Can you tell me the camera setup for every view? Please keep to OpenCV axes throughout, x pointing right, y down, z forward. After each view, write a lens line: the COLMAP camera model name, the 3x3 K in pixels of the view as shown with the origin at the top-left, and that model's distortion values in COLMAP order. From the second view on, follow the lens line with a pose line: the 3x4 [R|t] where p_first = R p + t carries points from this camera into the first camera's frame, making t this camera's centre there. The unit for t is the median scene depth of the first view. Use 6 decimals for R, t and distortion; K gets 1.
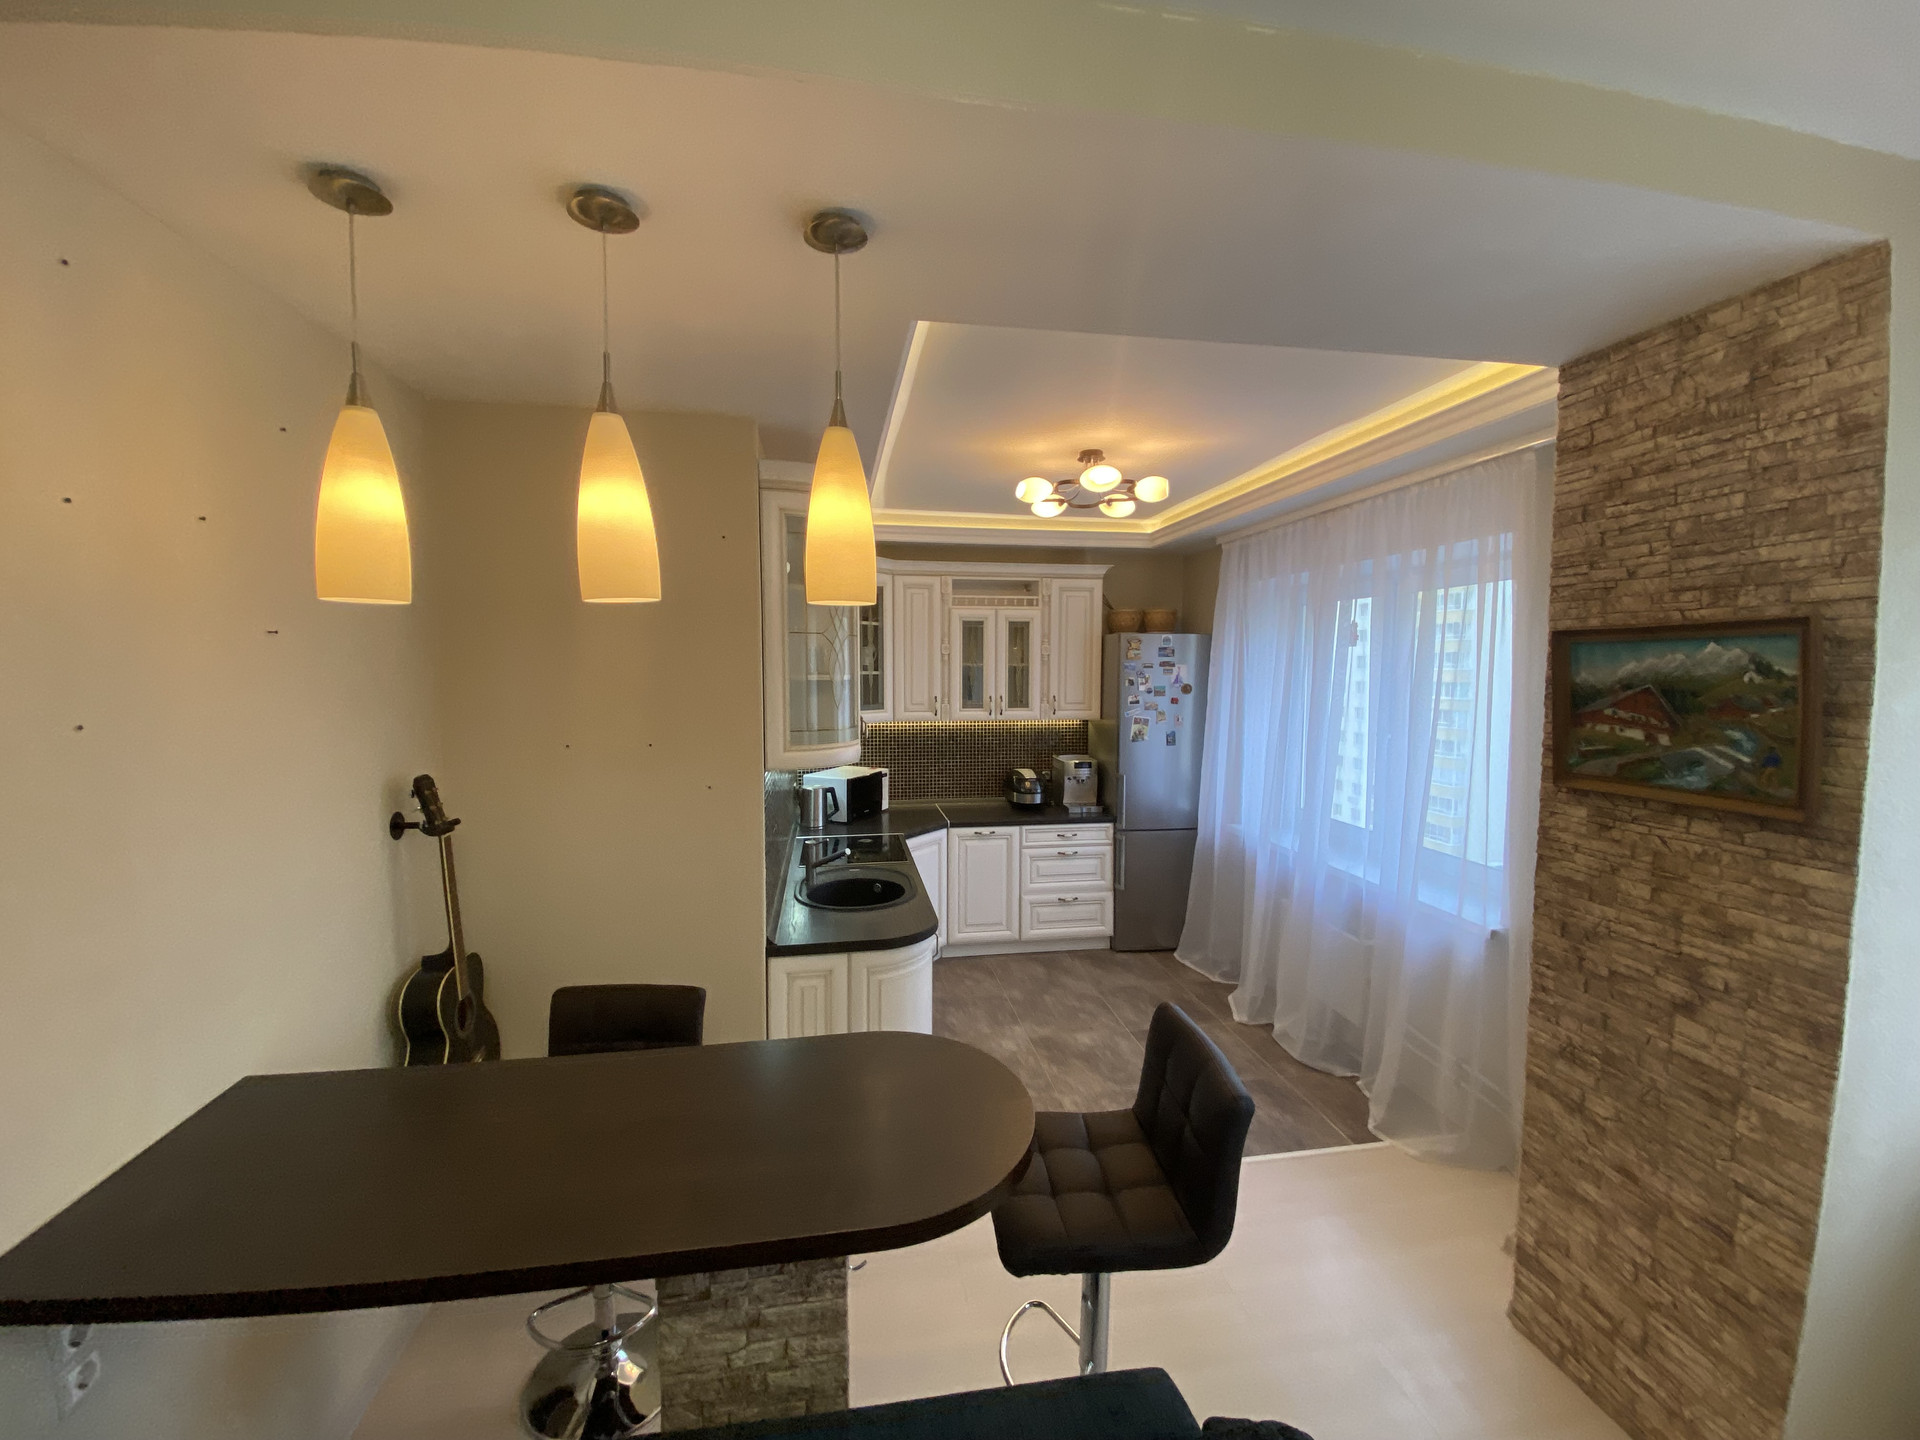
lens RADIAL K [[757.1, 0, 953.8], [0, 757.1, 714.3], [0, 0, 1]] dist [0.020748, -0.023214]
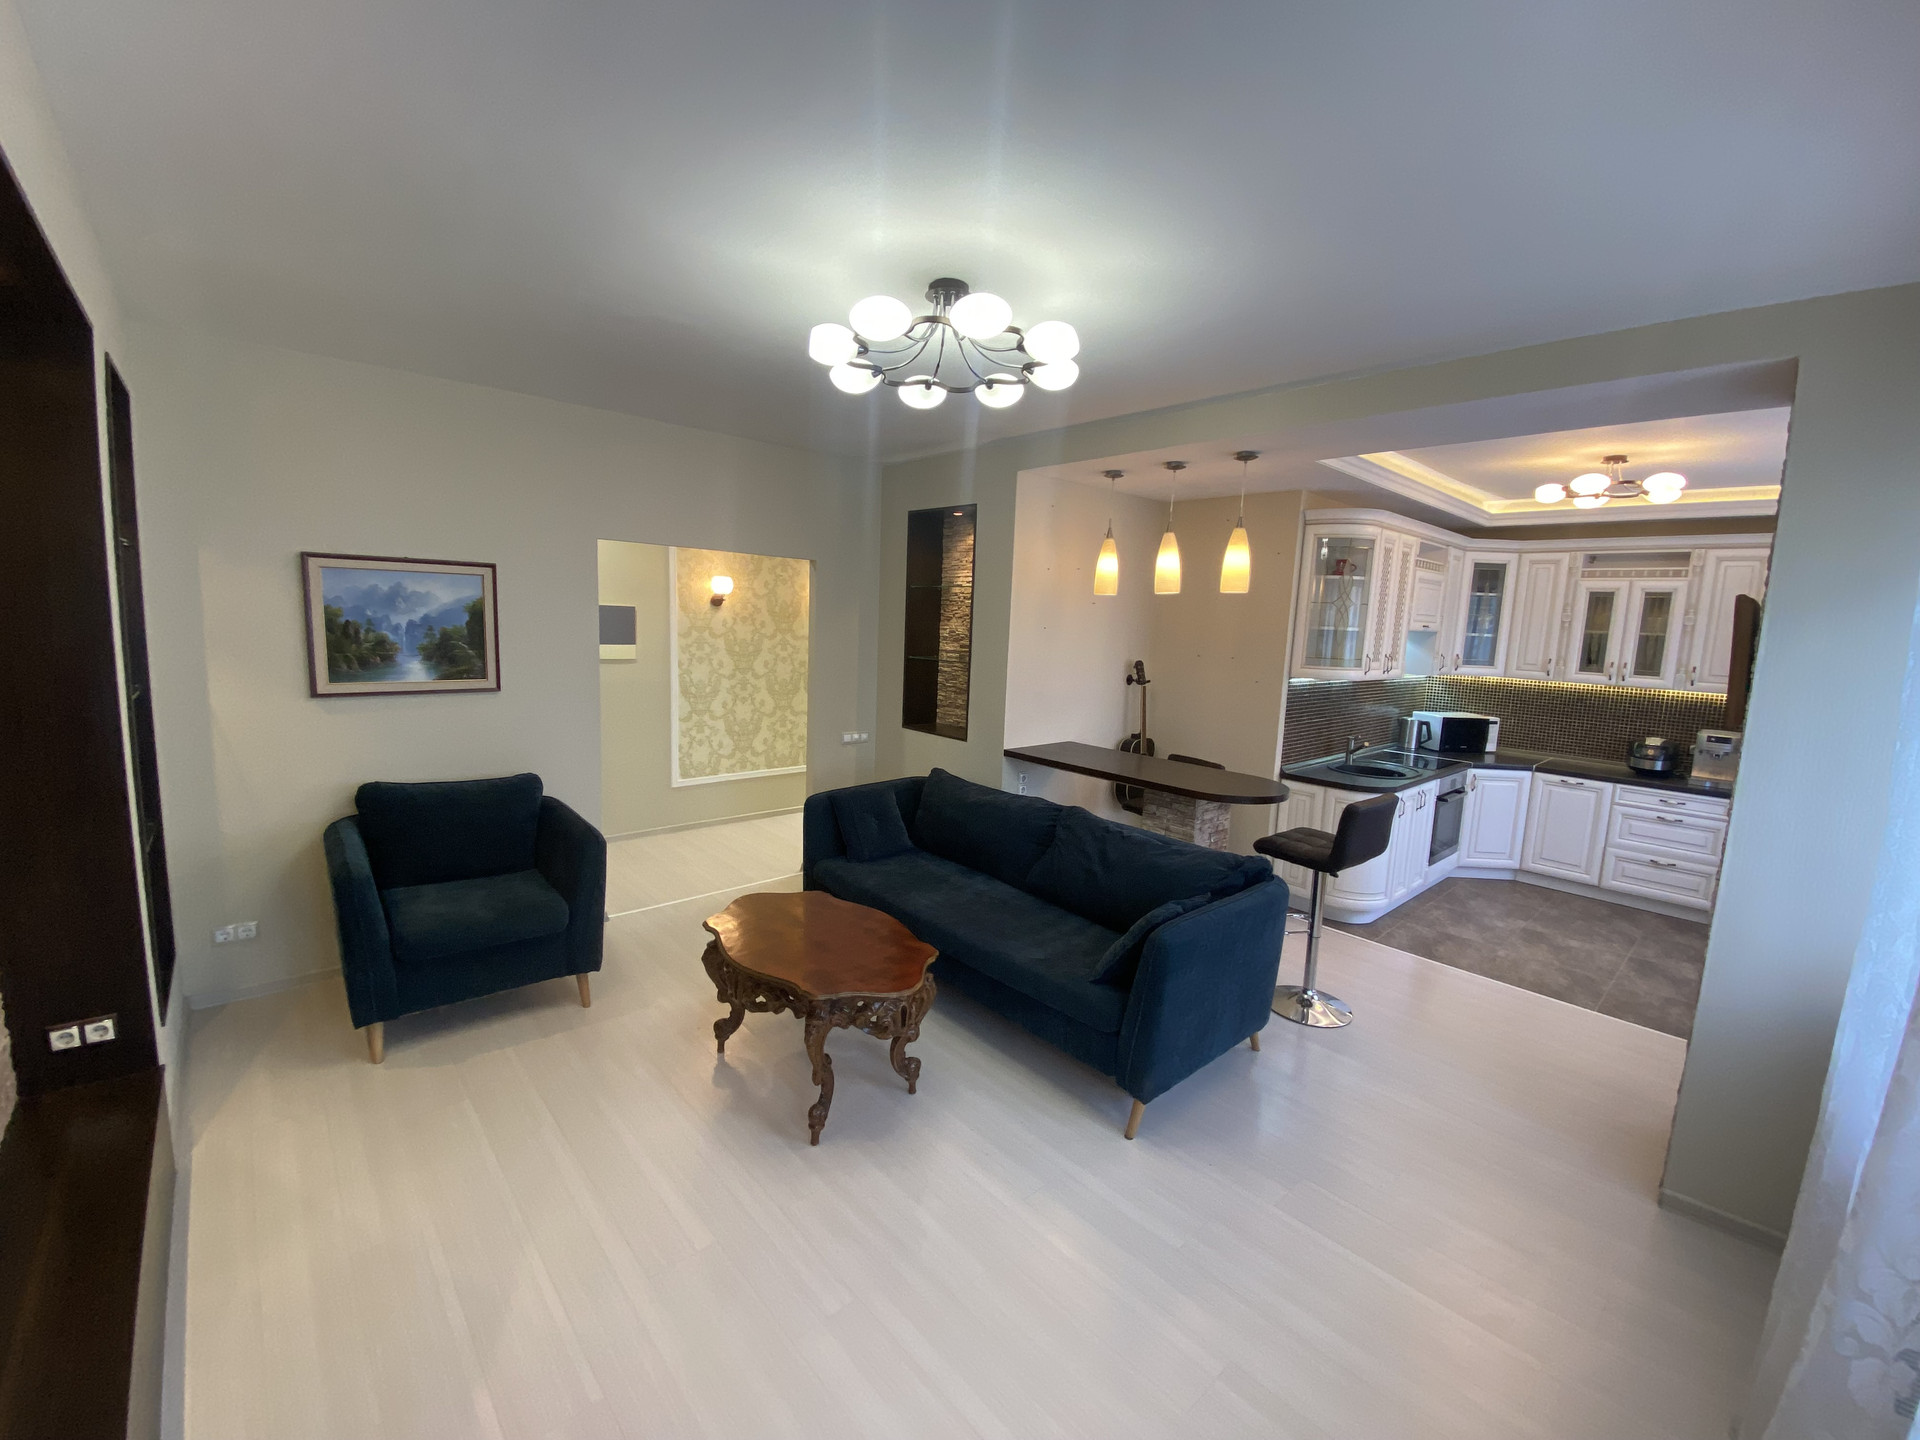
lens RADIAL K [[757.1, 0, 953.8], [0, 757.1, 714.3], [0, 0, 1]] dist [0.020748, -0.023214]
pose [[0.535428, 0.125619, -0.835187, 0.471798], [-0.089638, 0.991744, 0.091701, 0.035227], [0.839811, 0.025765, 0.542268, -0.377216]]
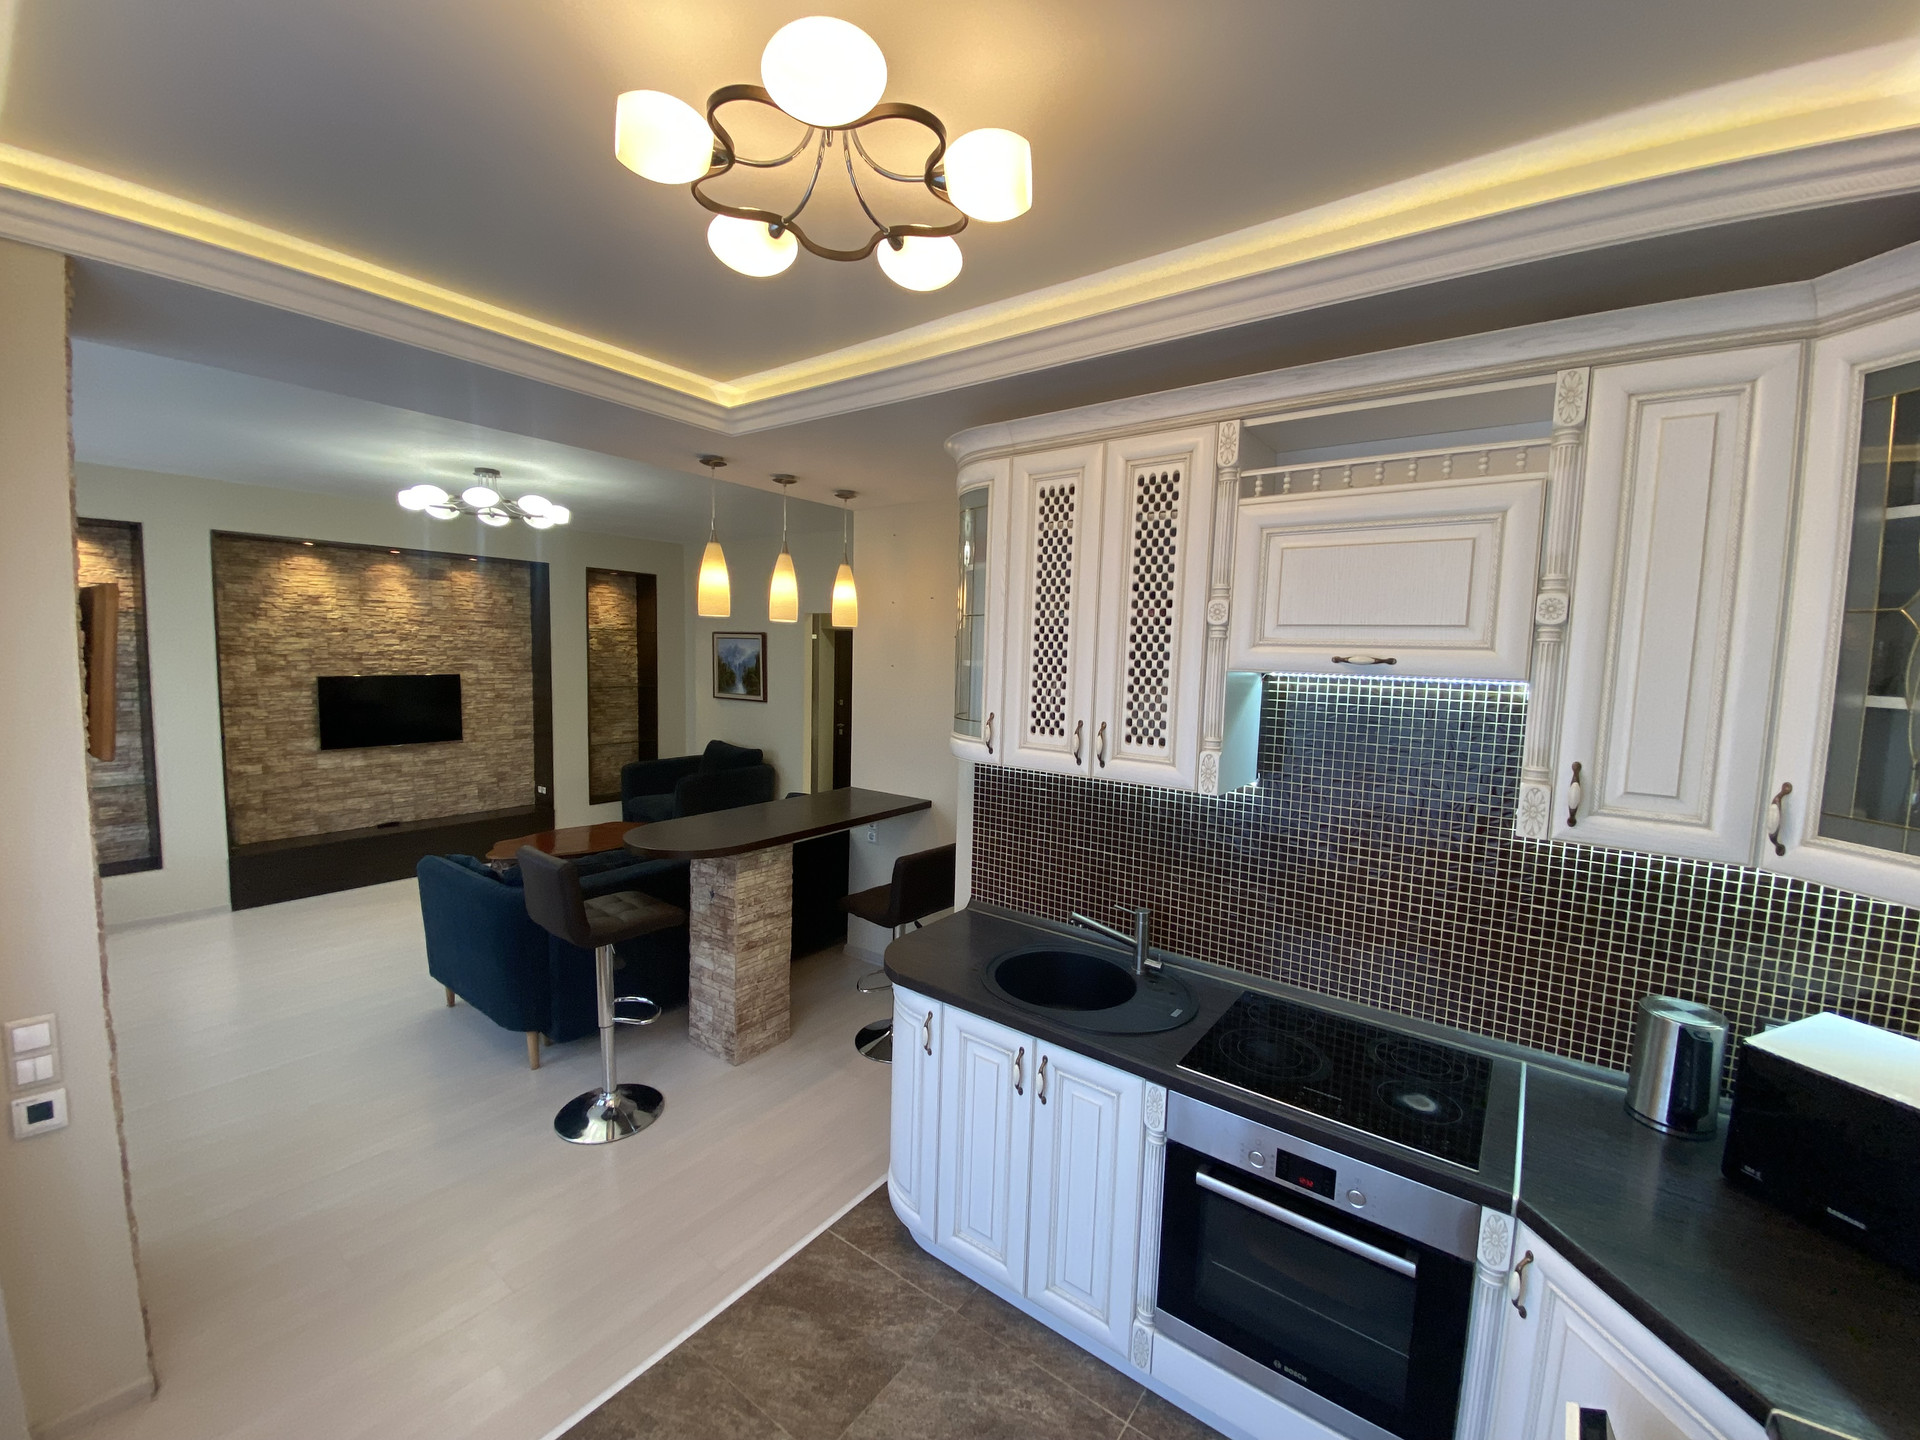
lens RADIAL K [[766.0, 0, 991.5], [0, 766.0, 721.2], [0, 0, 1]] dist [-0.001389, -0.013349]
pose [[-0.704774, 0.042280, -0.708171, 0.262481], [-0.068857, 0.989433, 0.127599, -0.051082], [0.706083, 0.138691, -0.694415, 0.969719]]
